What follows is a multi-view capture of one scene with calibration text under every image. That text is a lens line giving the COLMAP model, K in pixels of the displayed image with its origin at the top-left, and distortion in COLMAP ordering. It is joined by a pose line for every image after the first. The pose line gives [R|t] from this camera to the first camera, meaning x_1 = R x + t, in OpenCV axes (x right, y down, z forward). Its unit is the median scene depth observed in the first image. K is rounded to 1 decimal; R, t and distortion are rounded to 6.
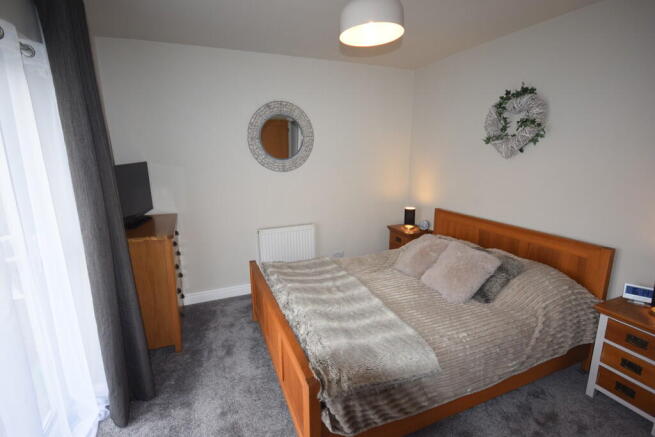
lens RADIAL K [[314.5, 0, 327.7], [0, 314.5, 219.1], [0, 0, 1]] dist [0.013340, 0.000442]
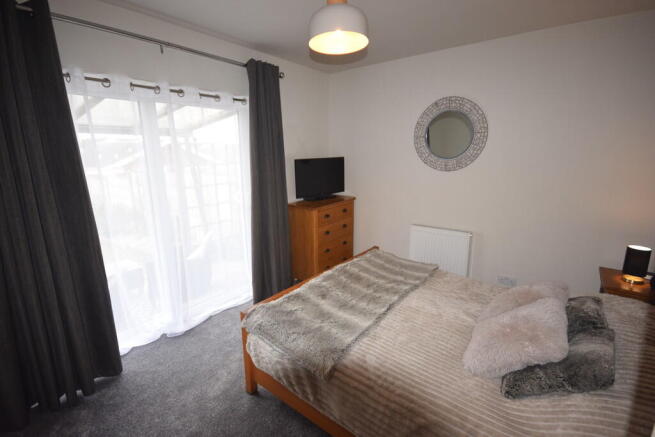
lens RADIAL K [[314.5, 0, 327.7], [0, 314.5, 219.2], [0, 0, 1]] dist [0.013340, 0.000442]
pose [[0.478127, 0.196169, -0.856103, 0.547419], [-0.181960, 0.975714, 0.121953, -0.061325], [0.859235, 0.097468, 0.502210, 0.232408]]
